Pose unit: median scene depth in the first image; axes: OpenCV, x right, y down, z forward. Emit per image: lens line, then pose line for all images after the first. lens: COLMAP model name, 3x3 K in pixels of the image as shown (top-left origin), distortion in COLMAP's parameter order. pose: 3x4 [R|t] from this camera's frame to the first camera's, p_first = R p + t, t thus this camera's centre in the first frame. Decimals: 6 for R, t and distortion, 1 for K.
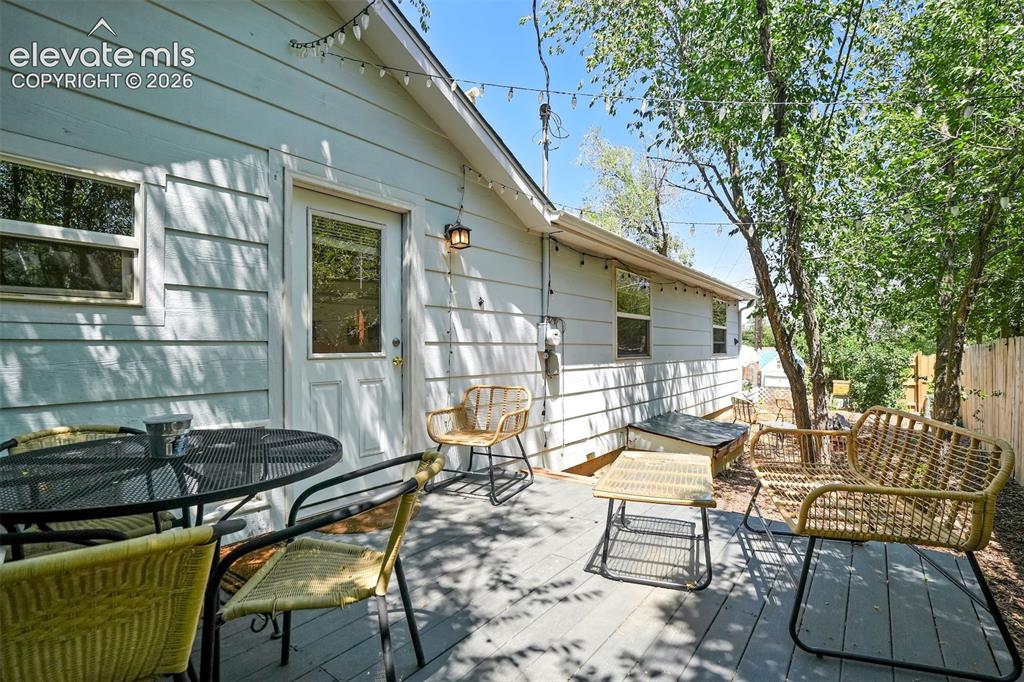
lens RADIAL K [[465.5, 0, 512.0], [0, 465.5, 341.0], [0, 0, 1]] dist [-0.000984, -0.000067]
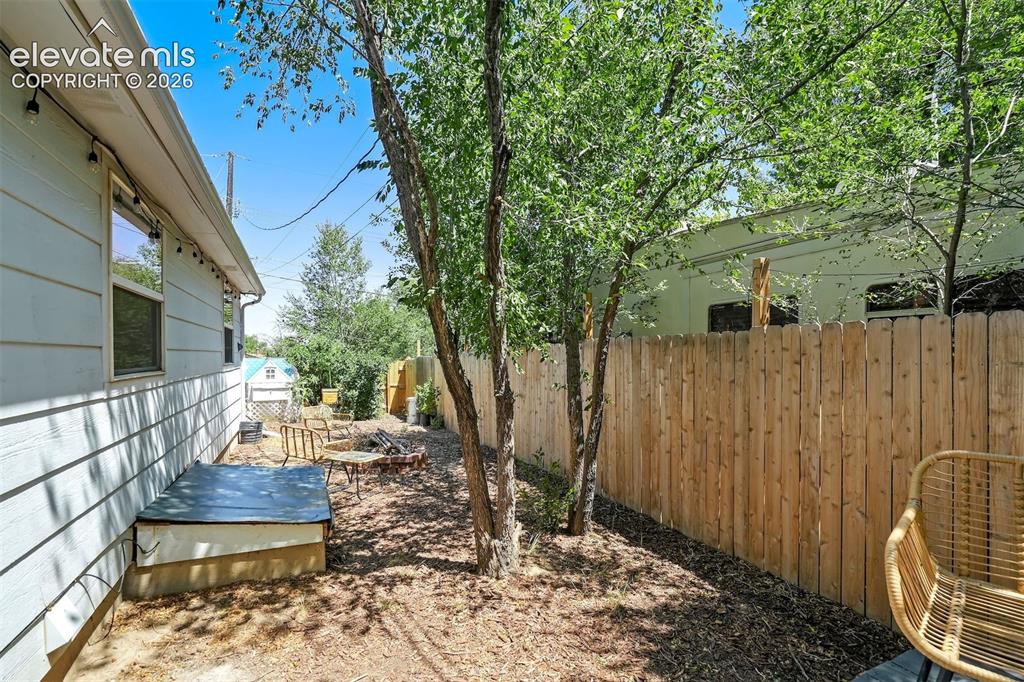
lens RADIAL K [[488.5, 0, 511.6], [0, 488.5, 346.2], [0, 0, 1]] dist [-0.000544, -0.000031]
pose [[0.477244, 0.011887, 0.878690, -0.004577], [-0.006403, 0.999929, -0.010050, 0.005160], [-0.878747, -0.000830, 0.477286, 0.272451]]
